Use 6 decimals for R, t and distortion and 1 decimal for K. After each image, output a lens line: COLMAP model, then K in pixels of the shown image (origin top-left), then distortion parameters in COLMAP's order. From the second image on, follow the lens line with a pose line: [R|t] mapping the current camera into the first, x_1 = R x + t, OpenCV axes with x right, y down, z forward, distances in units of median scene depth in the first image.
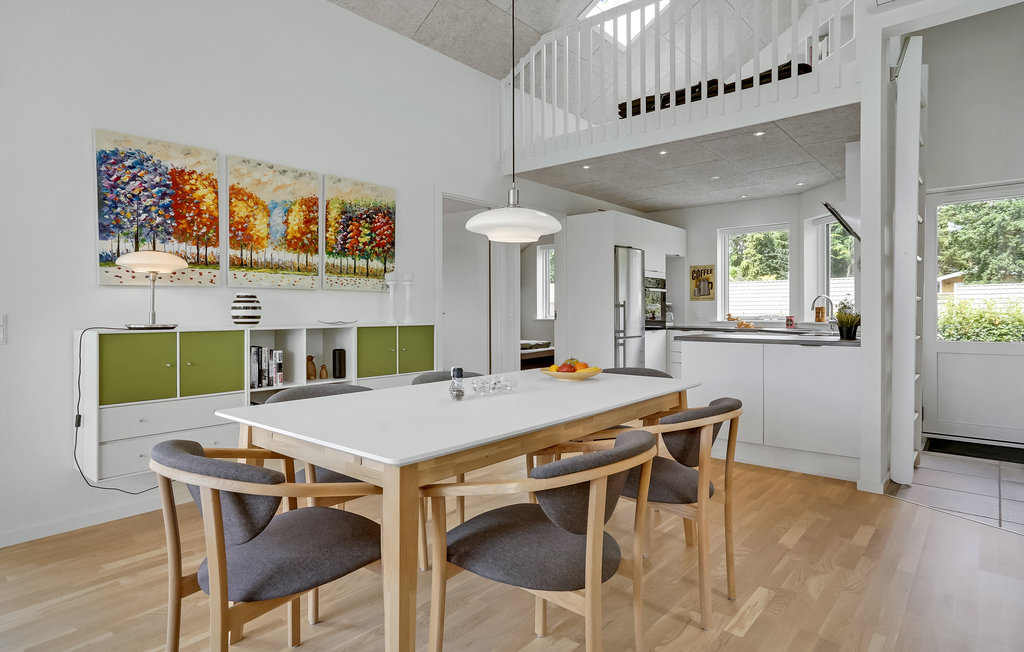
lens RADIAL K [[560.4, 0, 500.4], [0, 560.4, 320.6], [0, 0, 1]] dist [-0.000115, 0.000507]
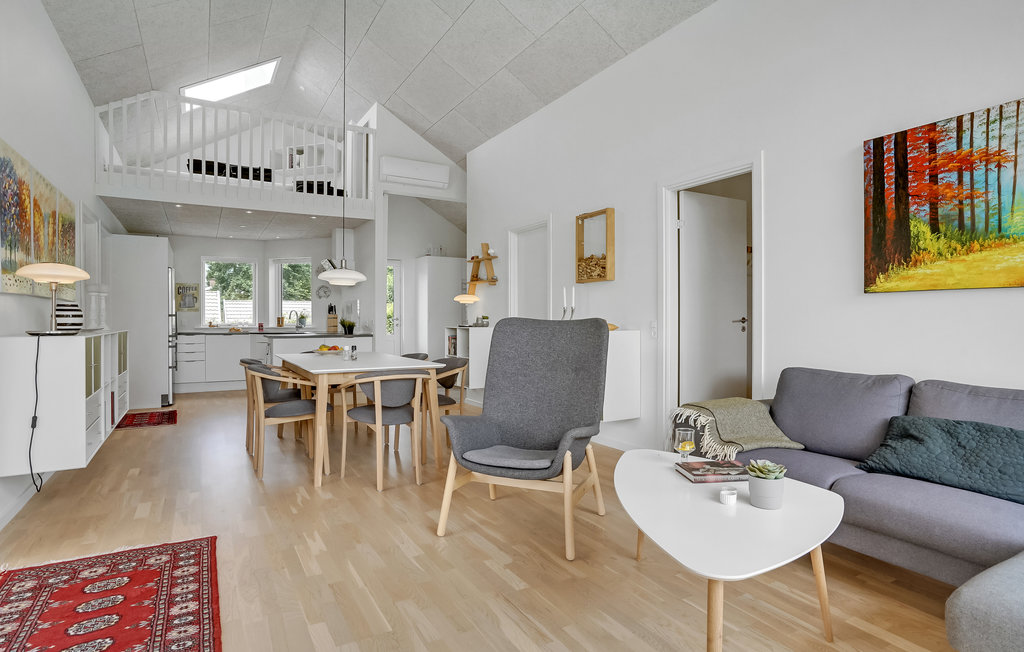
lens RADIAL K [[548.1, 0, 512.0], [0, 548.1, 326.0], [0, 0, 1]] dist [-0.016354, -0.000152]
pose [[0.327489, -0.009055, 0.944812, -0.553022], [0.015585, 0.999870, 0.004180, 0.002846], [-0.944726, 0.013356, 0.327588, -0.076461]]
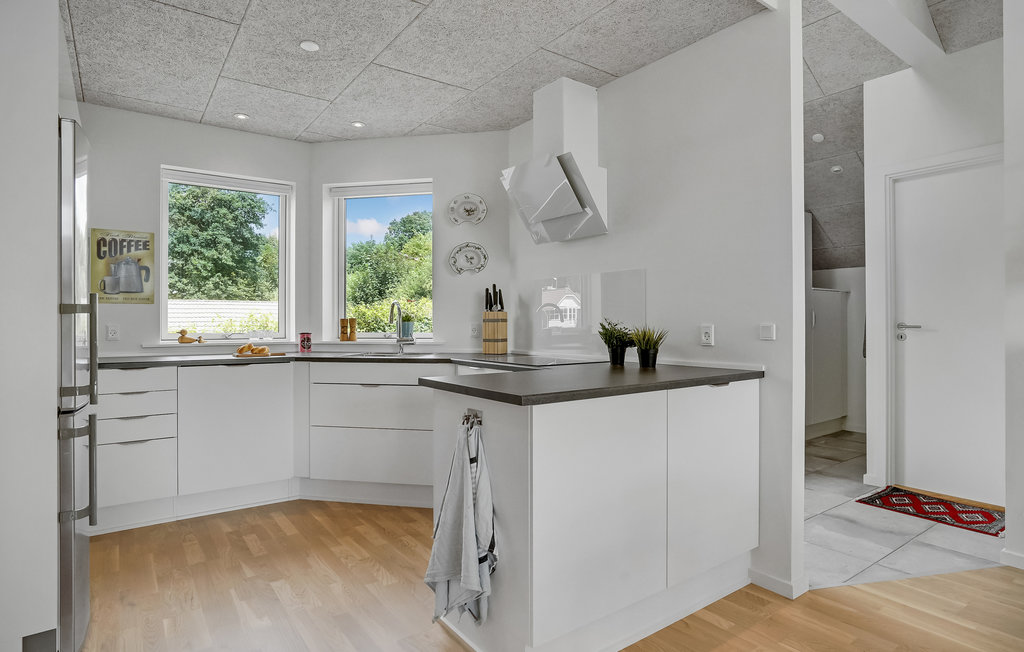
lens RADIAL K [[548.1, 0, 512.0], [0, 548.1, 326.0], [0, 0, 1]] dist [-0.016354, -0.000152]
pose [[0.225099, -0.003557, 0.974329, -0.023785], [0.016227, 0.999868, -0.000099, -0.010679], [-0.974201, 0.015833, 0.225127, 0.572331]]
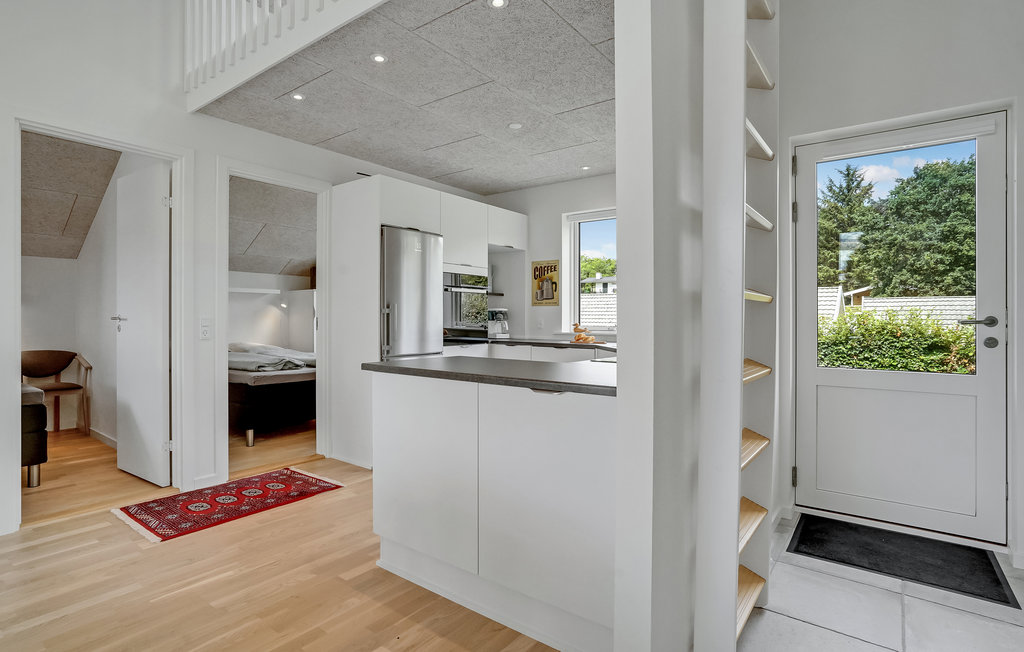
lens RADIAL K [[515.9, 0, 496.1], [0, 515.9, 321.1], [0, 0, 1]] dist [-0.032878, 0.000504]
pose [[0.998567, 0.009326, 0.052698, 0.257353], [-0.008758, 0.999901, -0.010995, -0.006331], [-0.052796, 0.010518, 0.998550, 0.291557]]
